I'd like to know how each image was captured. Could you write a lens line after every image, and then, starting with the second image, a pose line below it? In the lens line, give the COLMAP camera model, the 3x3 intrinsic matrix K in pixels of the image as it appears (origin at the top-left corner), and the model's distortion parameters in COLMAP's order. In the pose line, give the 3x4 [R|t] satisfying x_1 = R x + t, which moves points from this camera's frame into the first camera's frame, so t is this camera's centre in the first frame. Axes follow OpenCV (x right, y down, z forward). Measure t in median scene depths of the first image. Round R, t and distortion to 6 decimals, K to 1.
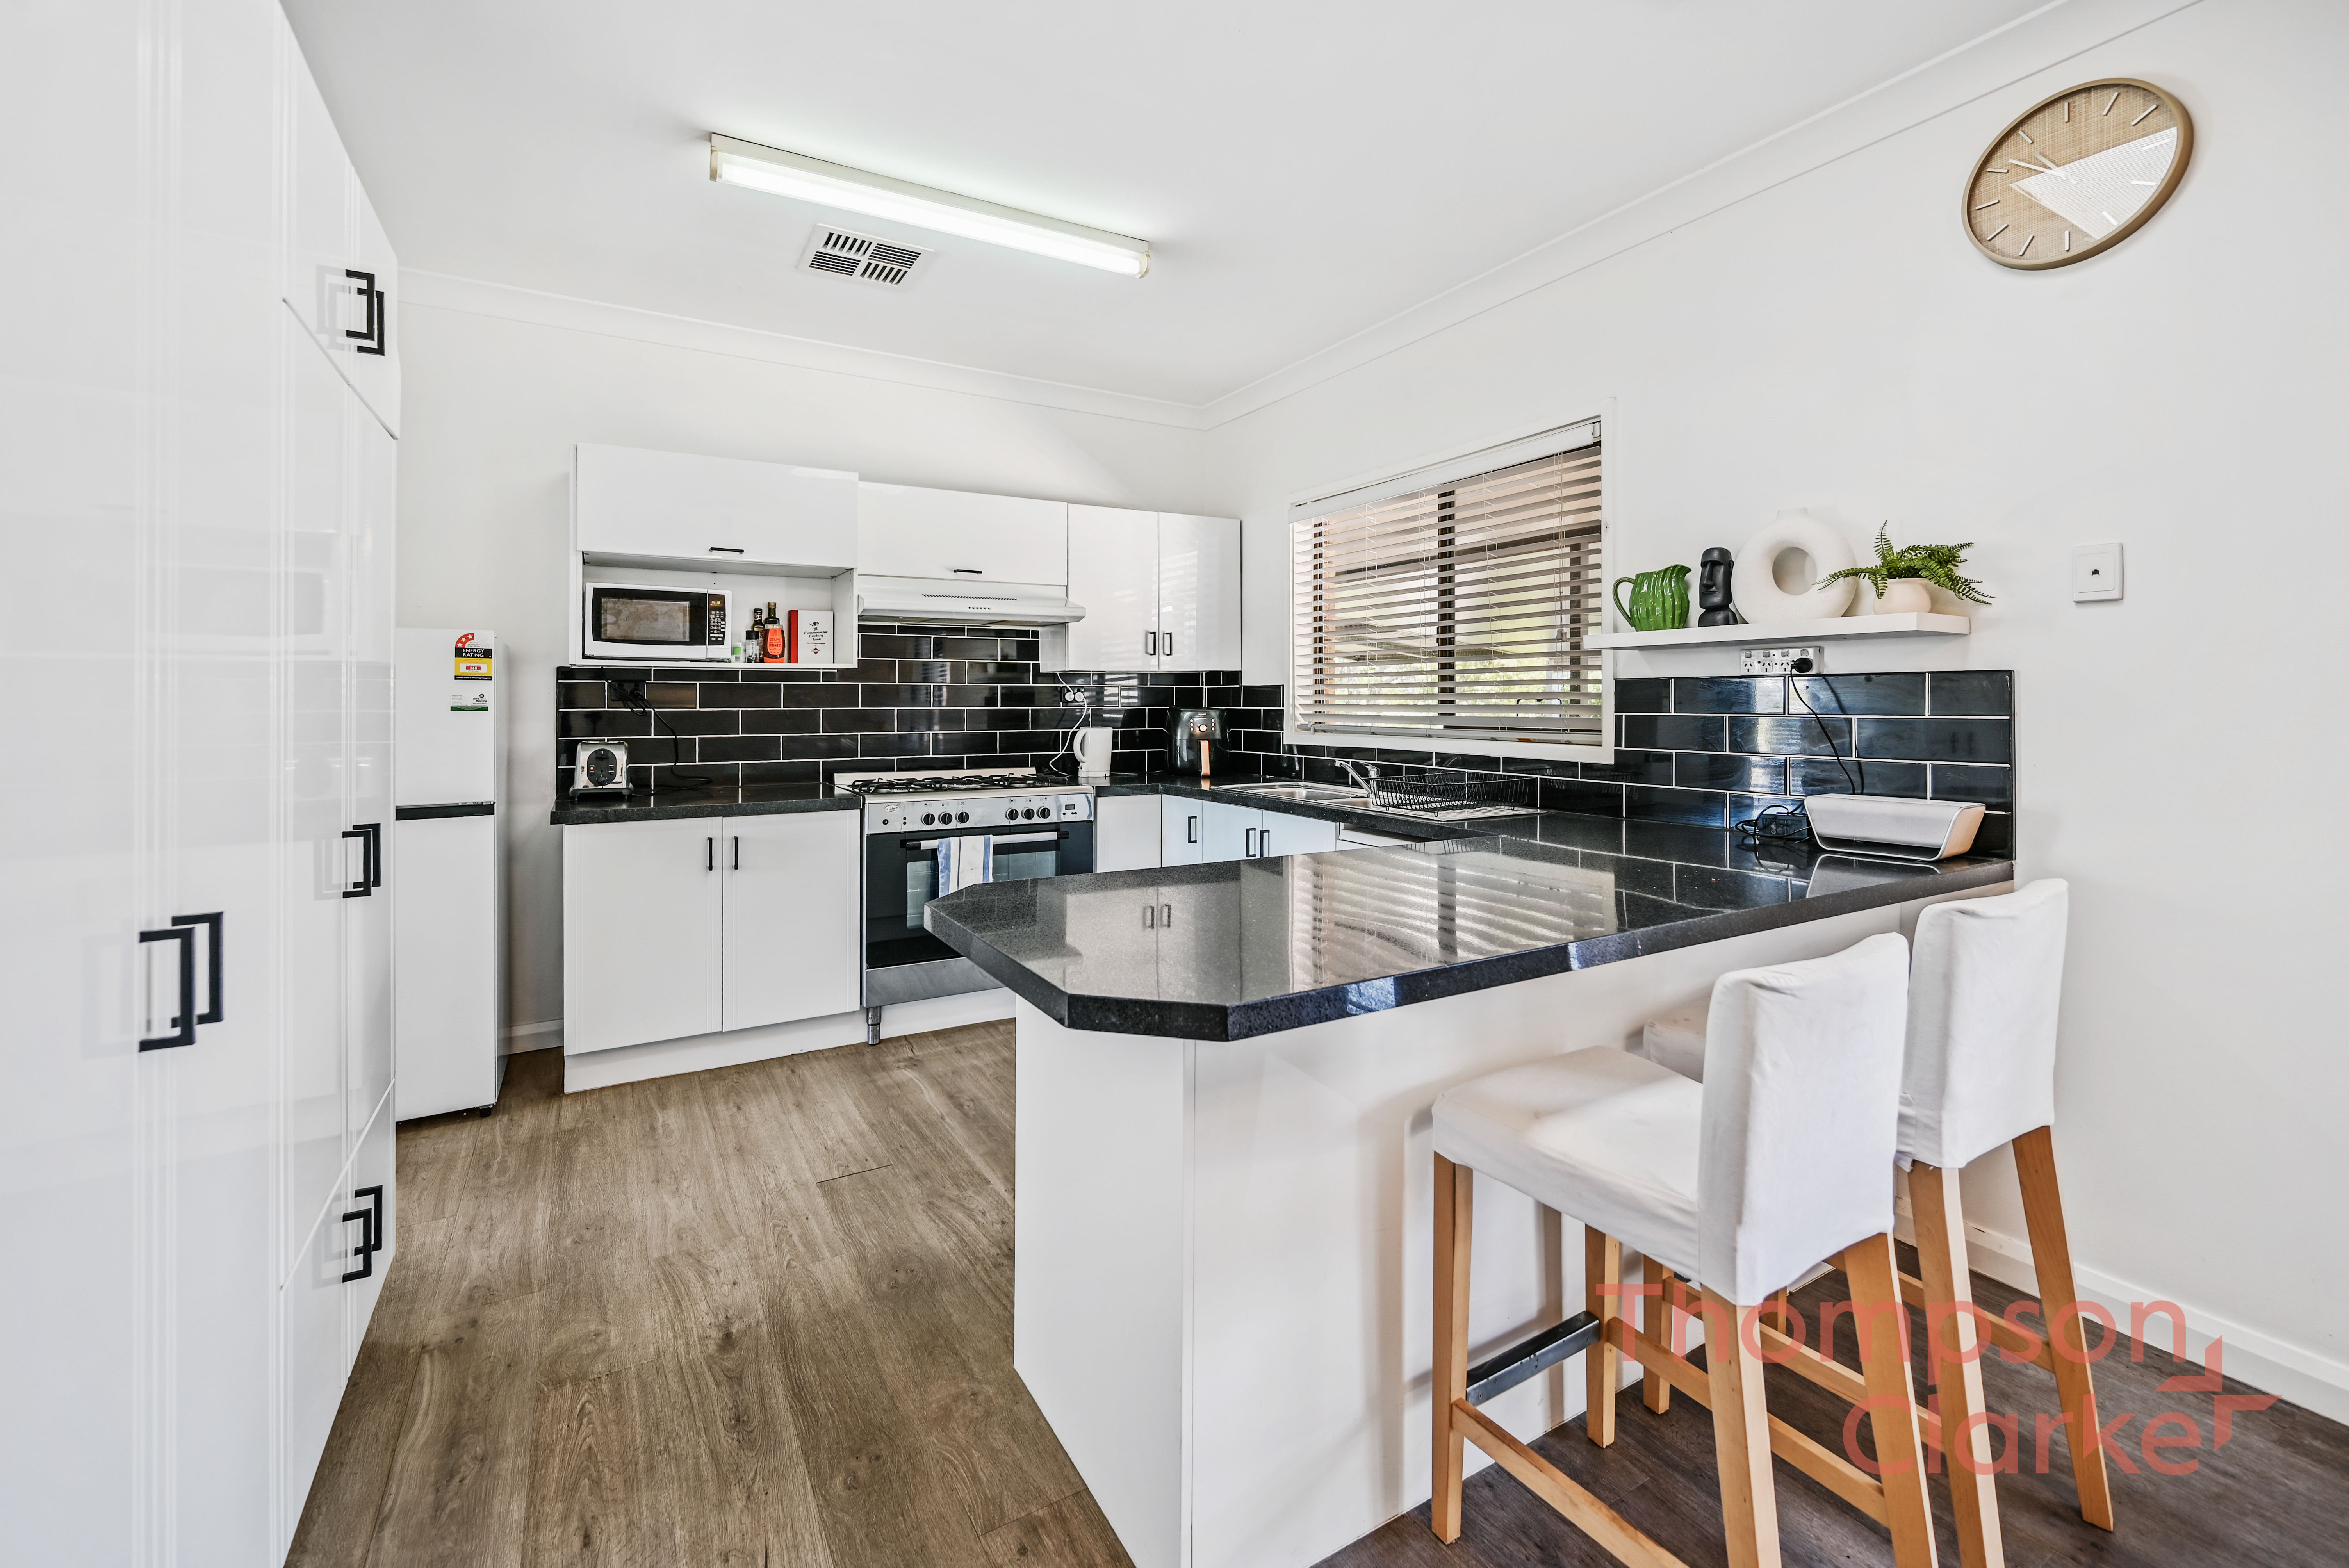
lens RADIAL K [[971.5, 0, 1170.2], [0, 971.5, 702.8], [0, 0, 1]] dist [-0.000442, -0.000032]
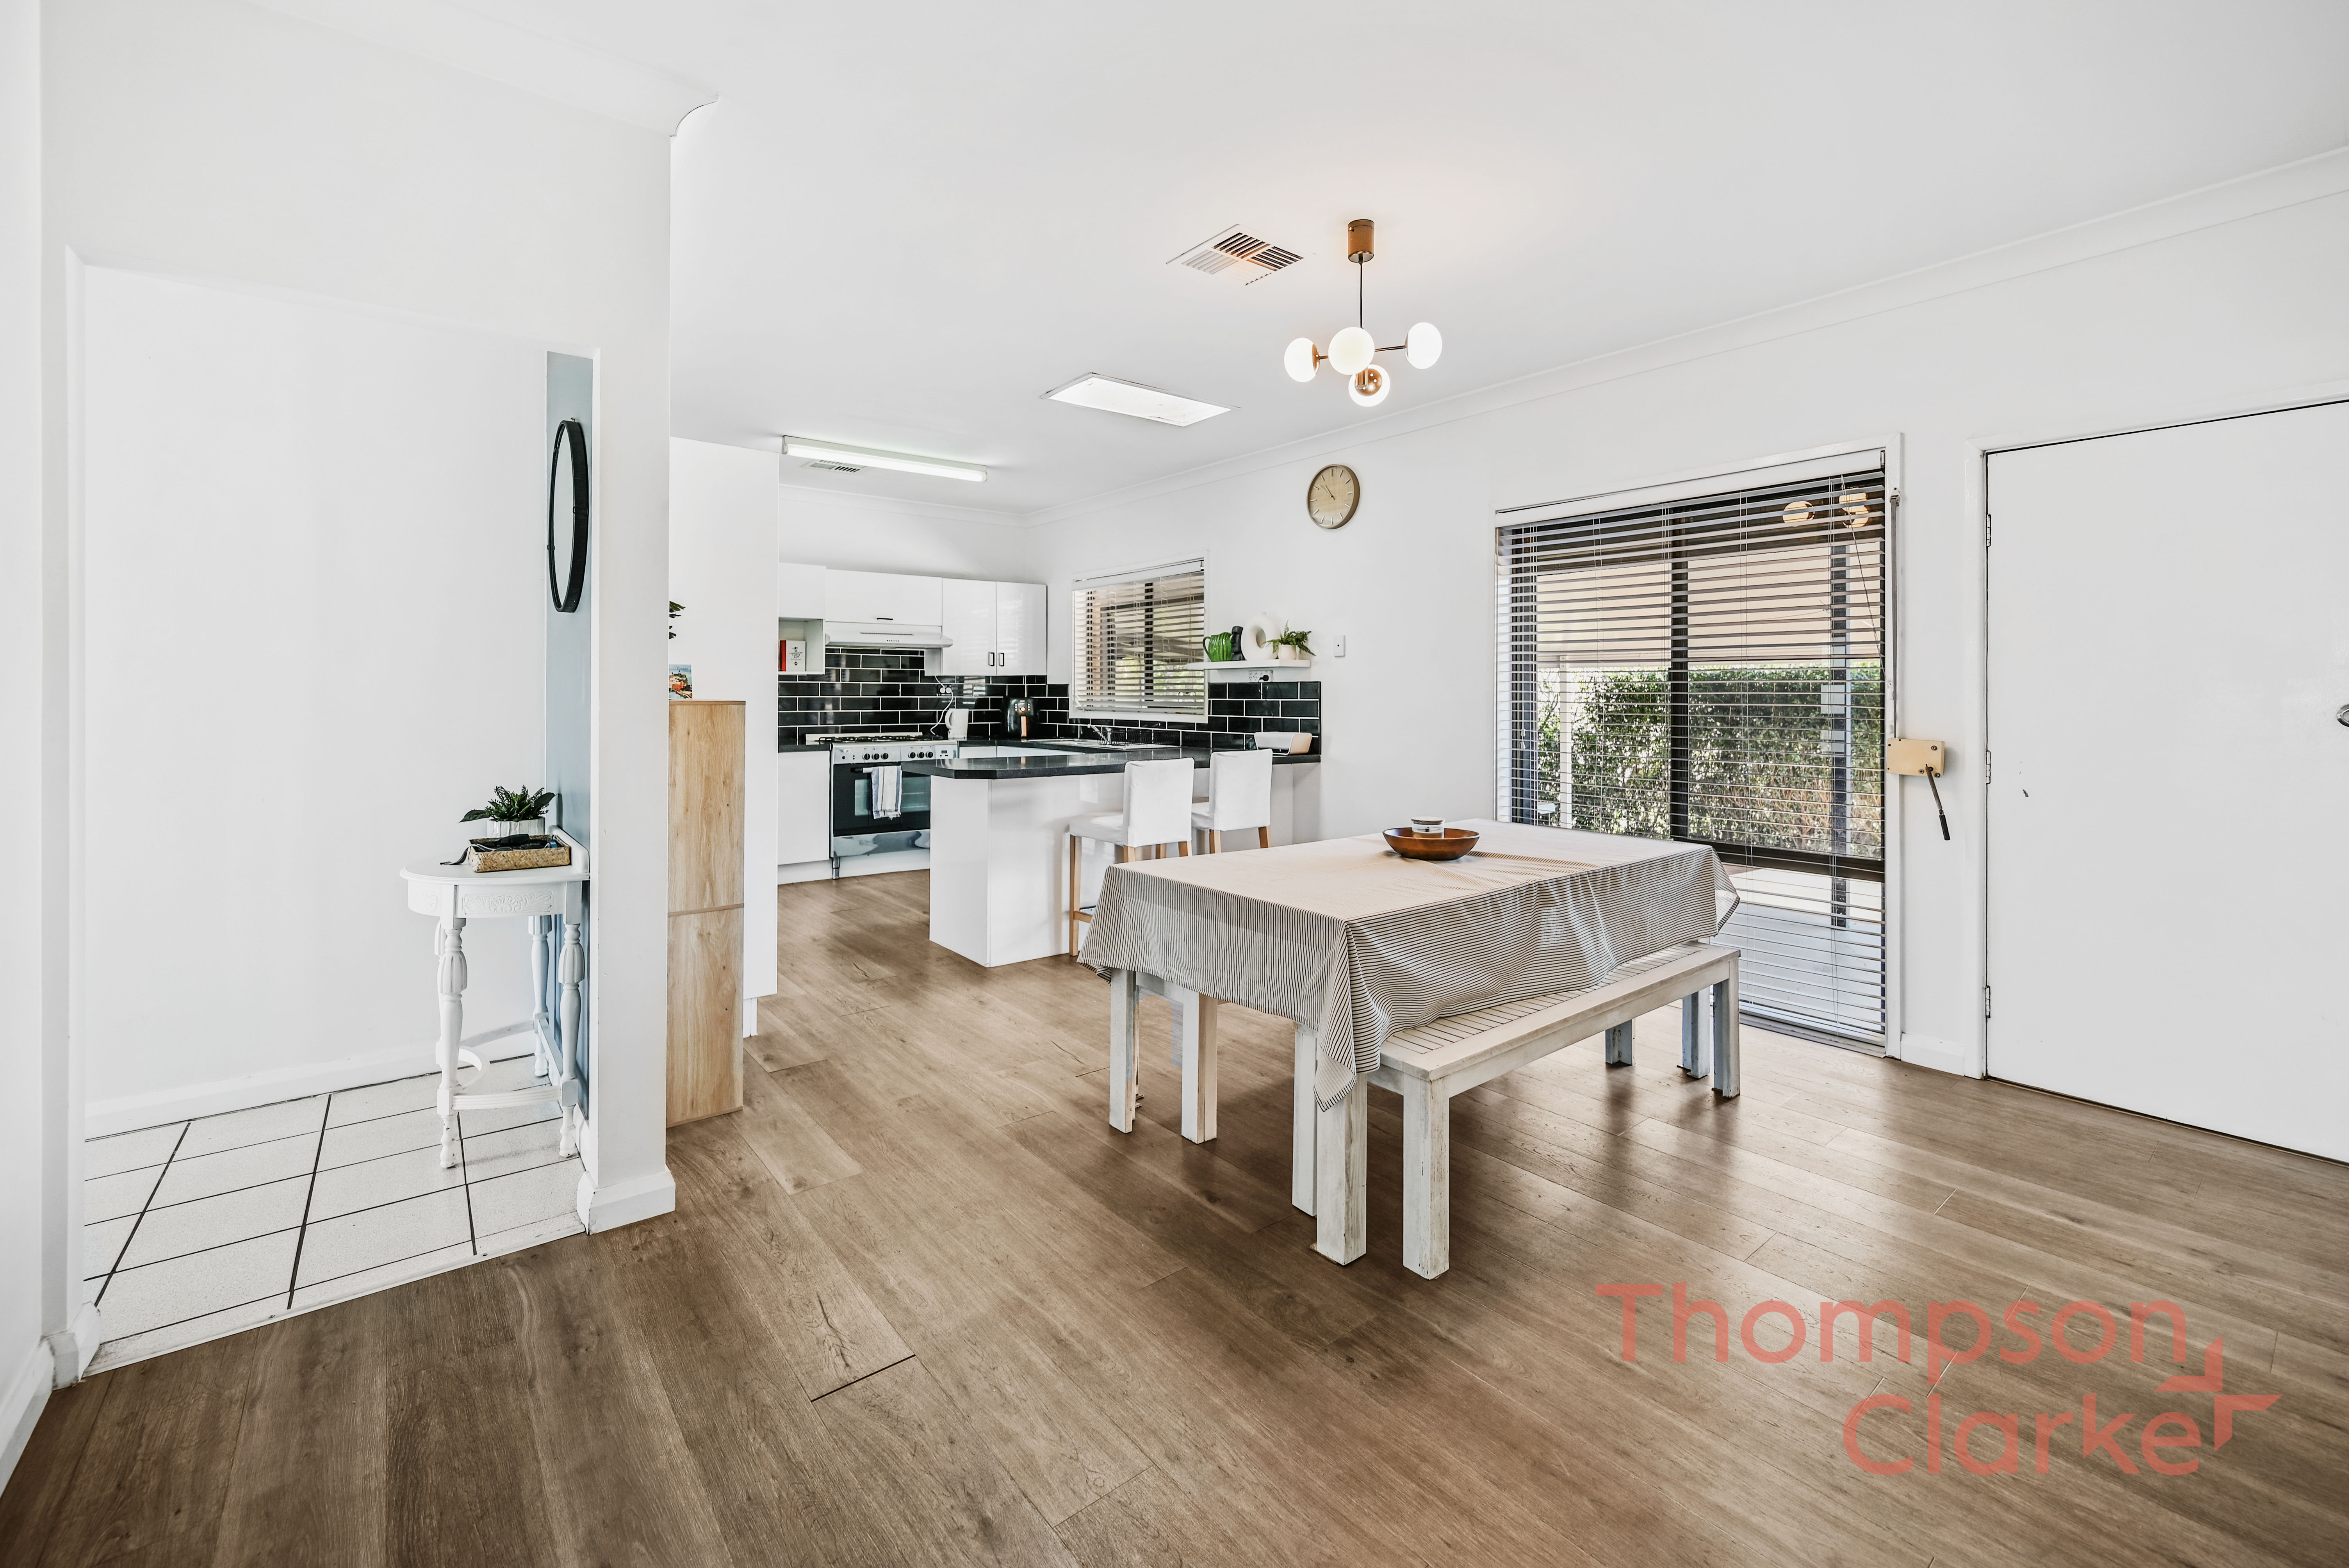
lens RADIAL K [[971.5, 0, 1164.3], [0, 971.5, 701.0], [0, 0, 1]] dist [-0.000442, -0.000032]
pose [[0.990366, 0.002542, 0.138454, 0.047941], [-0.003120, 0.999987, 0.003957, 0.004452], [-0.138442, -0.004351, 0.990361, -0.784040]]
